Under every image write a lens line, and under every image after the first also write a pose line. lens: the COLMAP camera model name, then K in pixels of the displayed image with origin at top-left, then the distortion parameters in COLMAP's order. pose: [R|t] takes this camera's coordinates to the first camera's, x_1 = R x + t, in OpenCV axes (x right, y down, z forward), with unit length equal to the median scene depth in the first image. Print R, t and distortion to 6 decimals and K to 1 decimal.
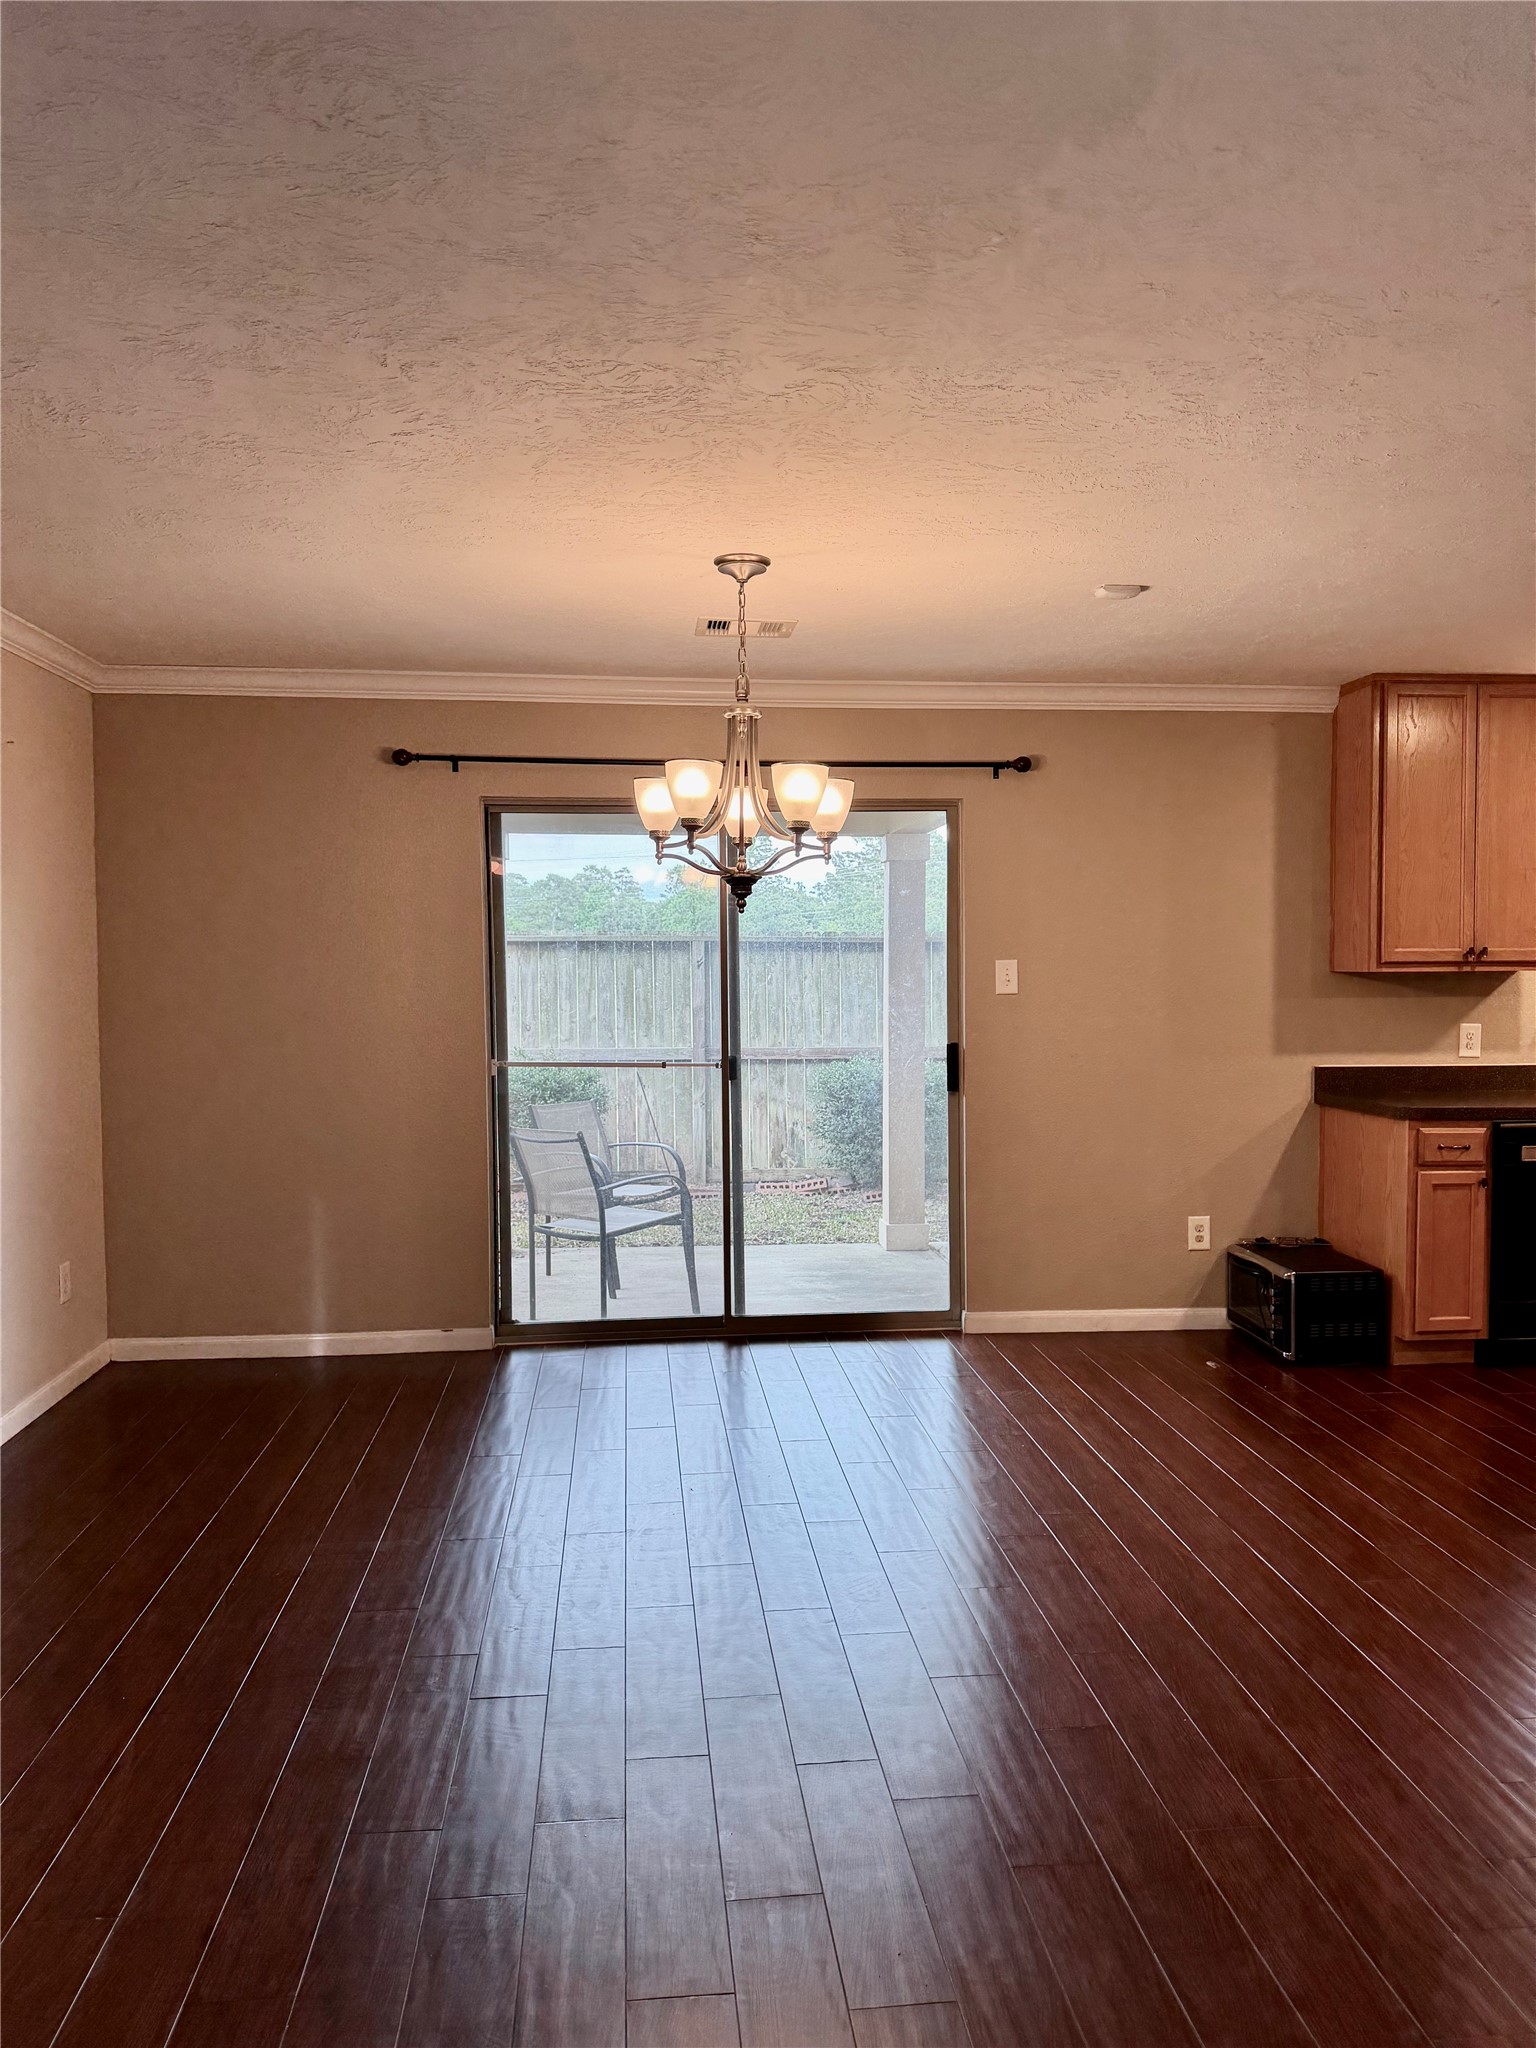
lens RADIAL K [[1437.3, 0, 757.3], [0, 1437.3, 1018.4], [0, 0, 1]] dist [0.044046, -0.054338]
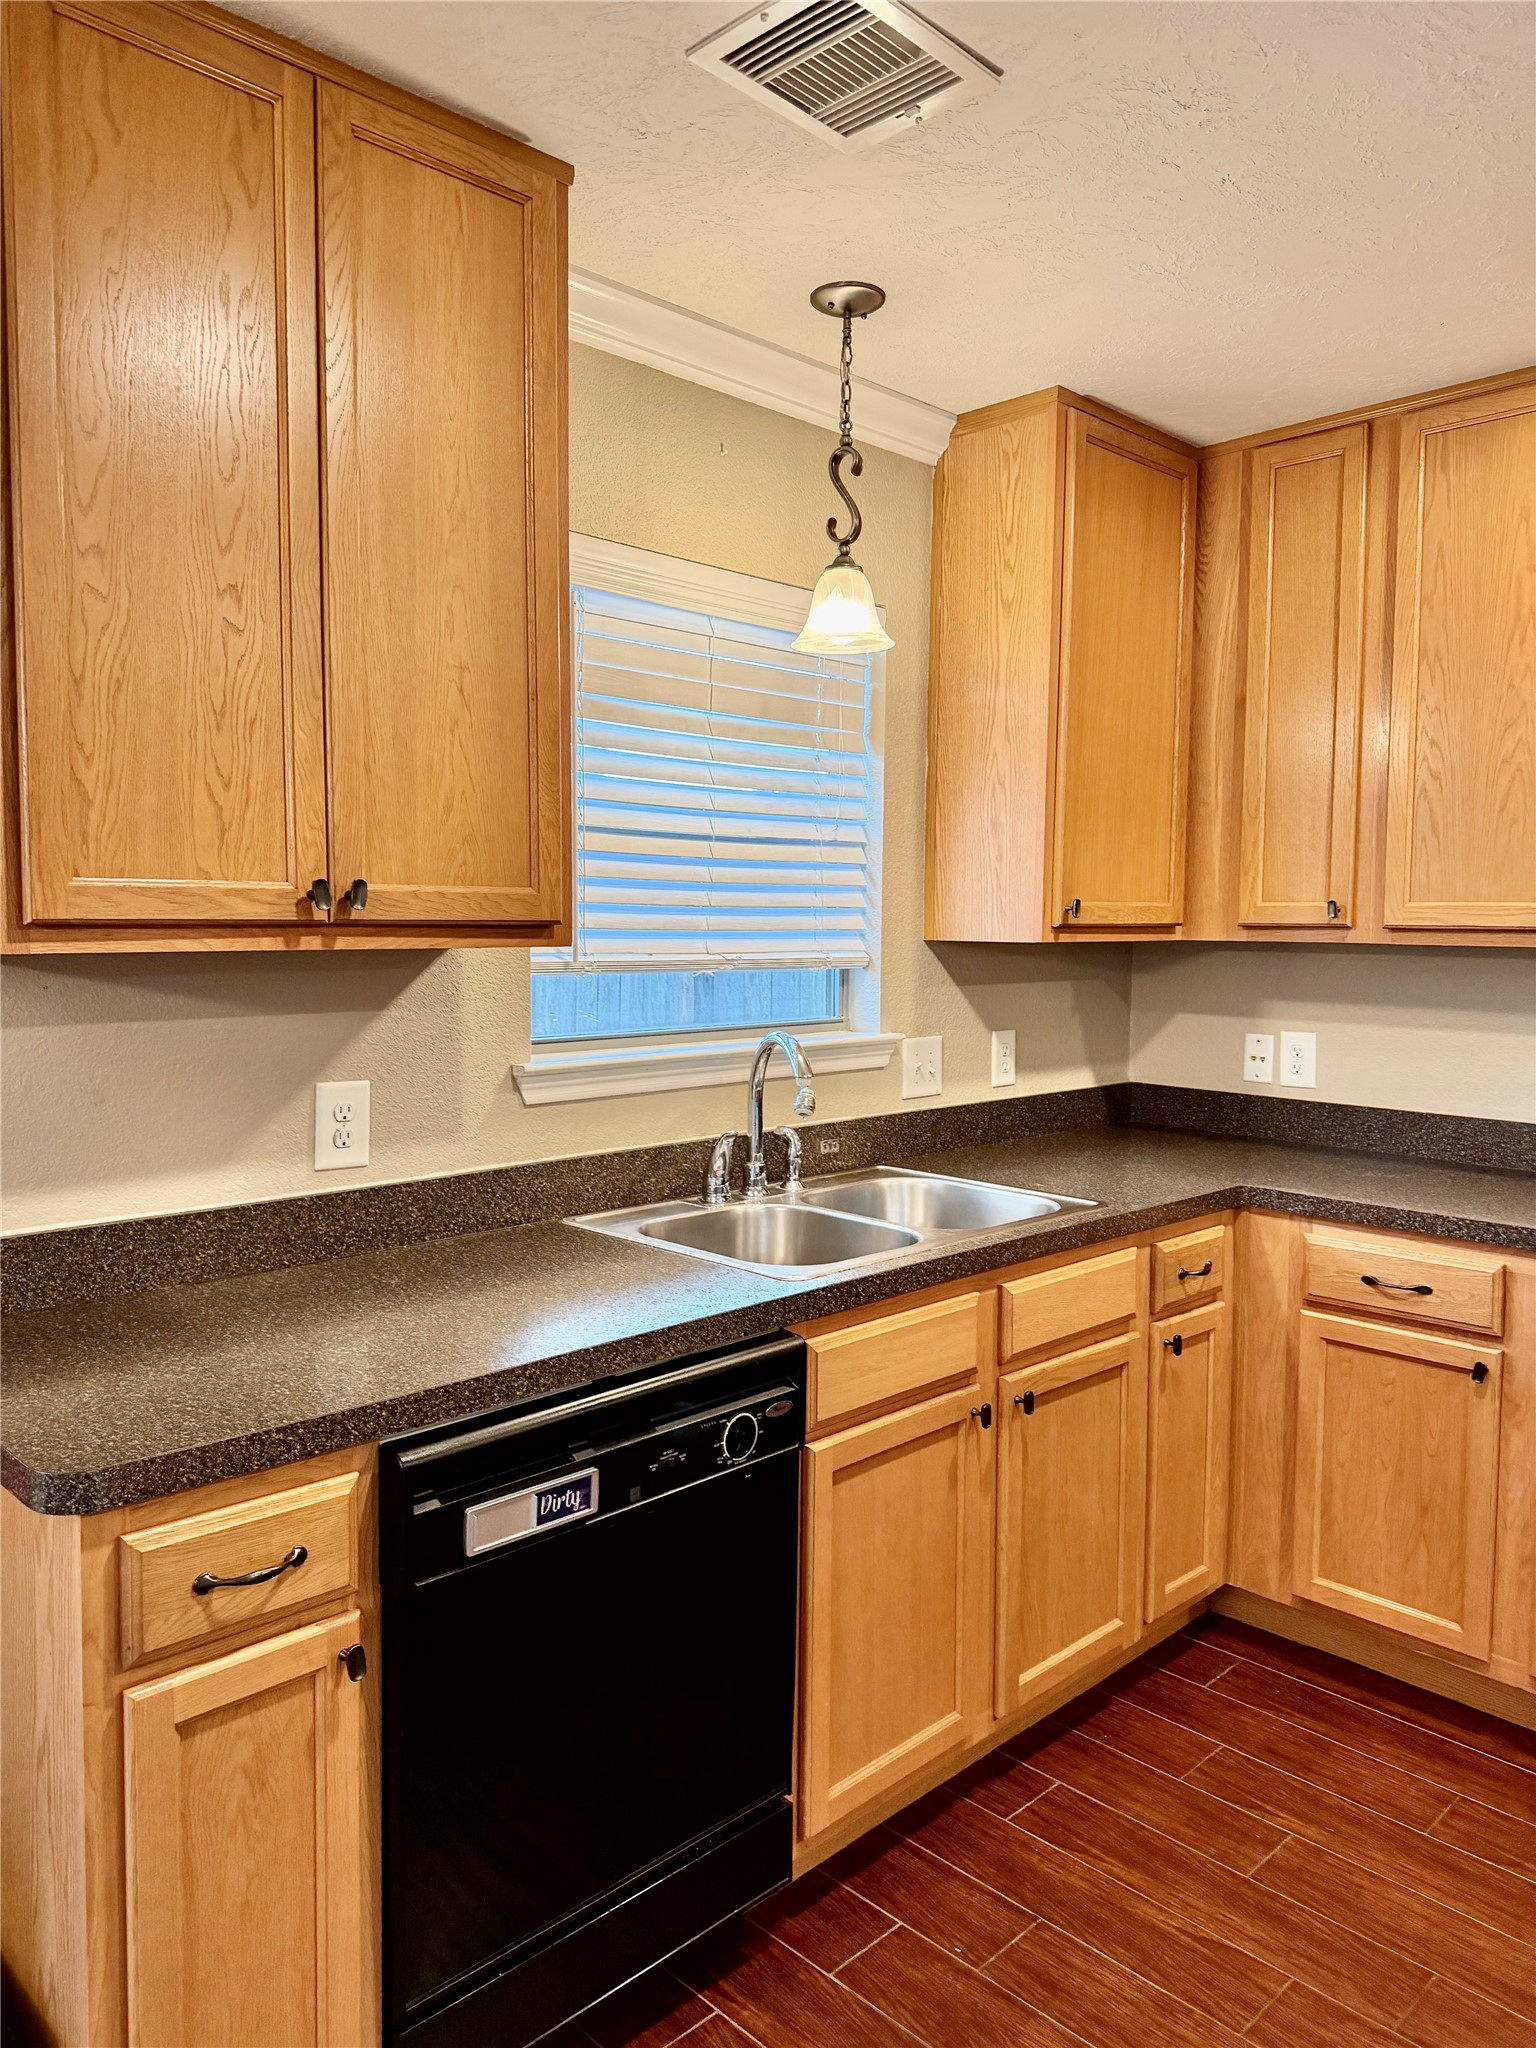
lens RADIAL K [[1437.3, 0, 760.3], [0, 1437.3, 1012.1], [0, 0, 1]] dist [0.044046, -0.054338]
pose [[0.776979, -0.031516, 0.628738, 0.382908], [0.012932, 0.999334, 0.034112, -0.030137], [-0.629394, -0.018374, 0.776869, 0.716350]]
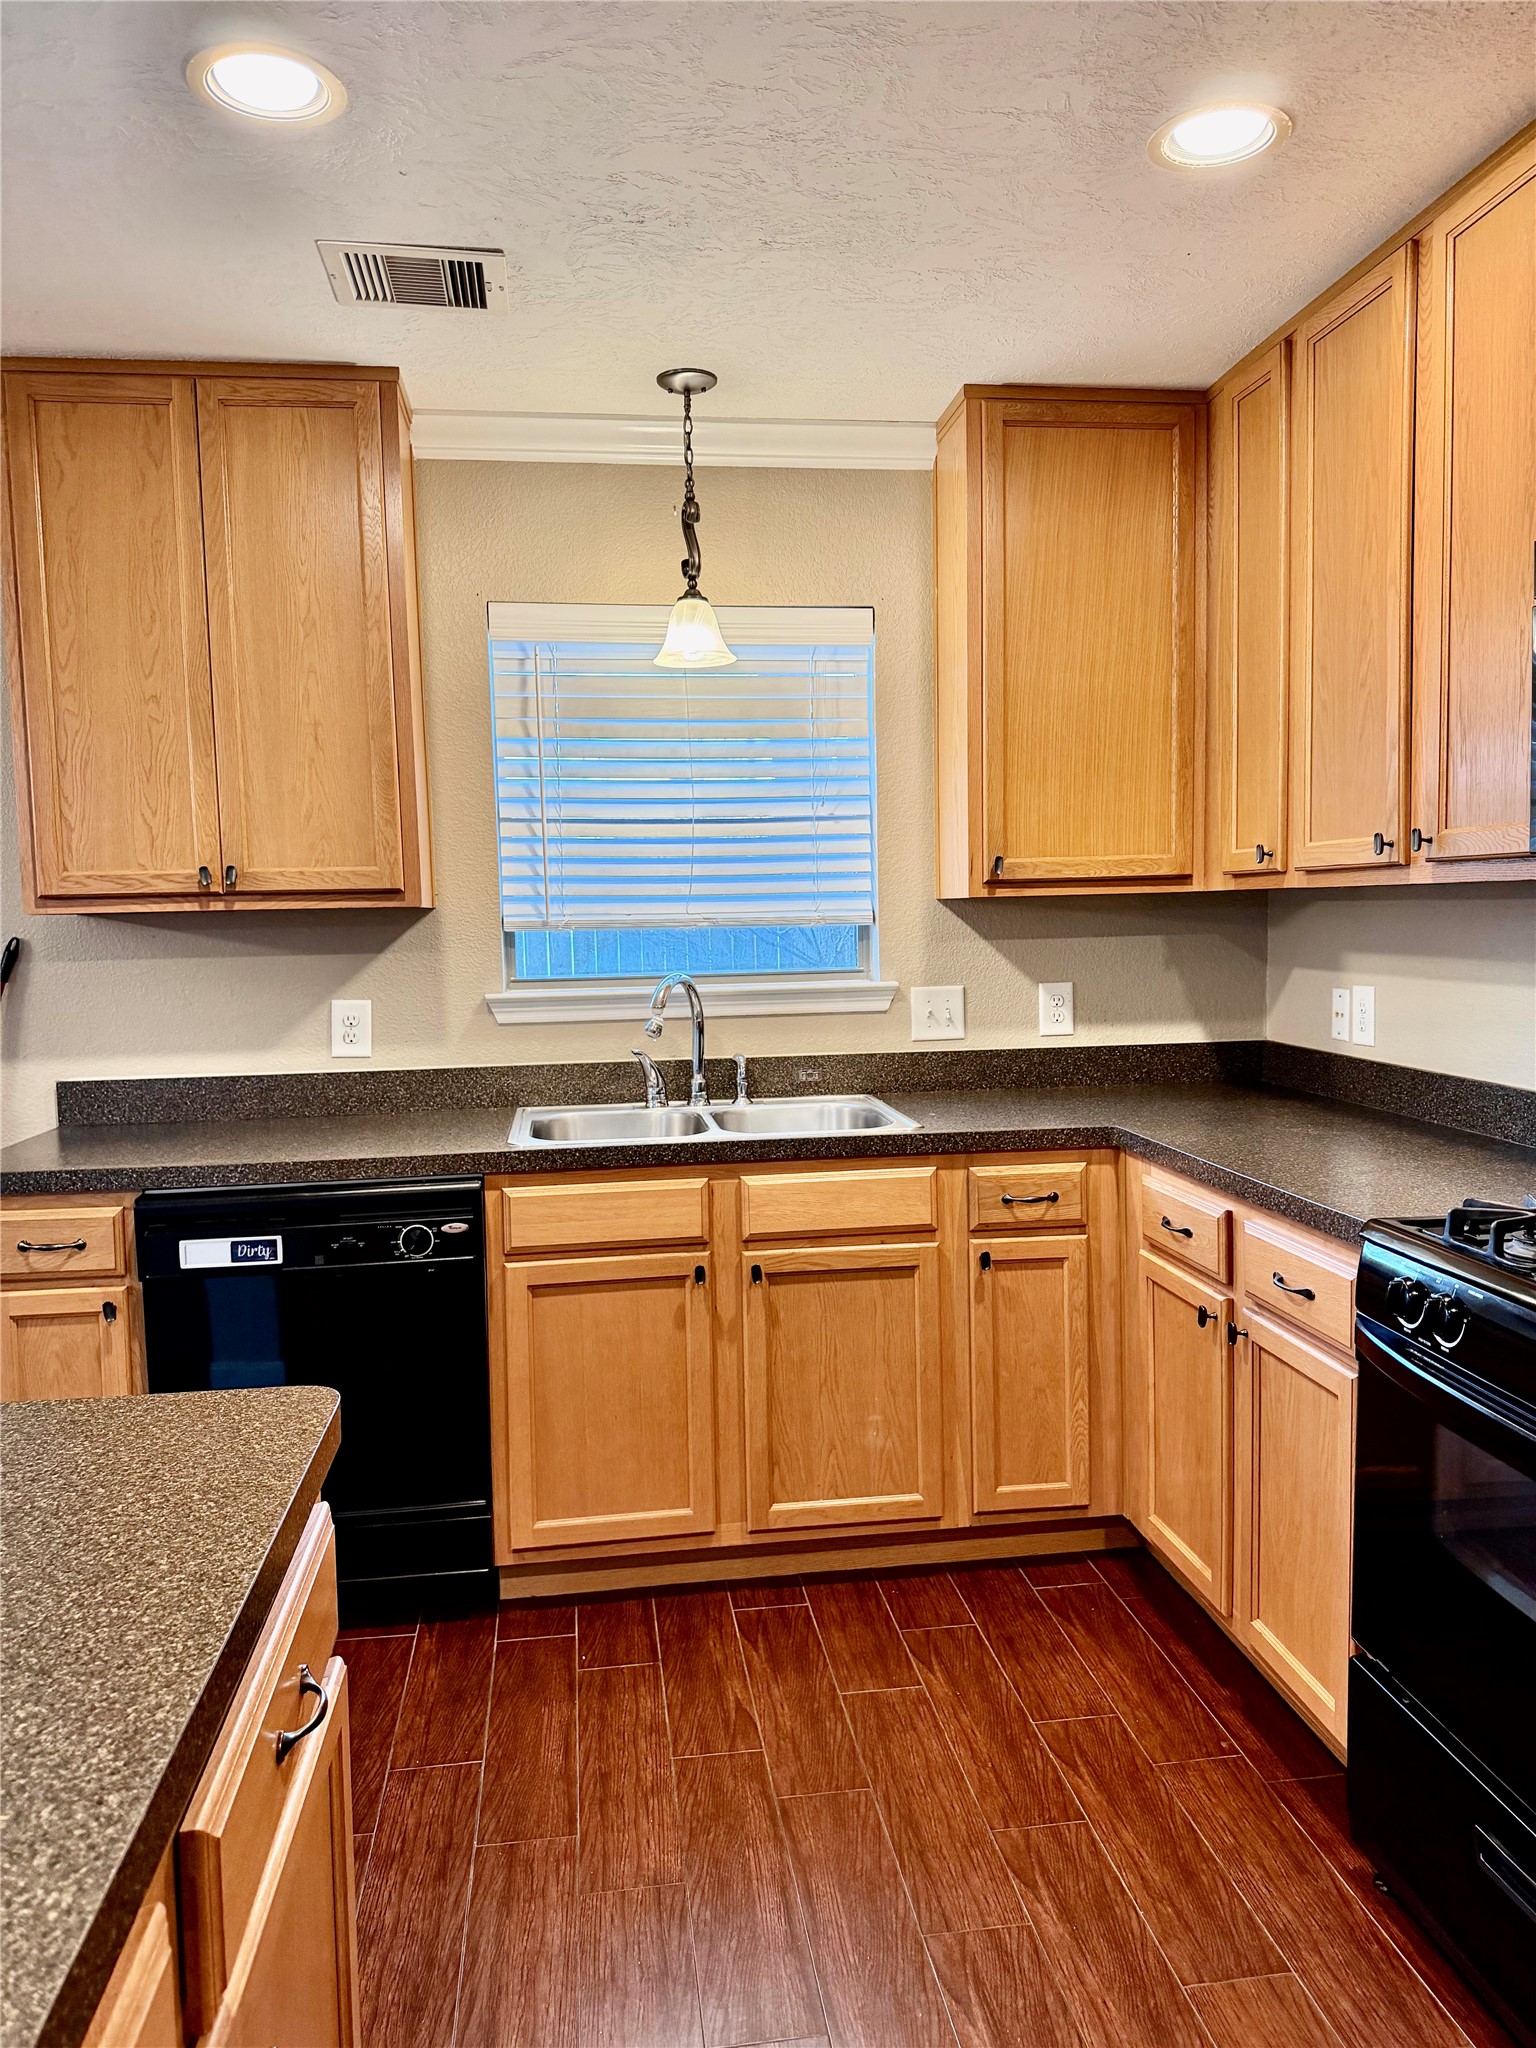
lens RADIAL K [[1437.3, 0, 776.8], [0, 1437.3, 1023.5], [0, 0, 1]] dist [0.044046, -0.054338]
pose [[0.998465, -0.020431, 0.051486, 0.720968], [0.018169, 0.998865, 0.044026, -0.010353], [-0.052327, -0.043023, 0.997703, 0.462900]]
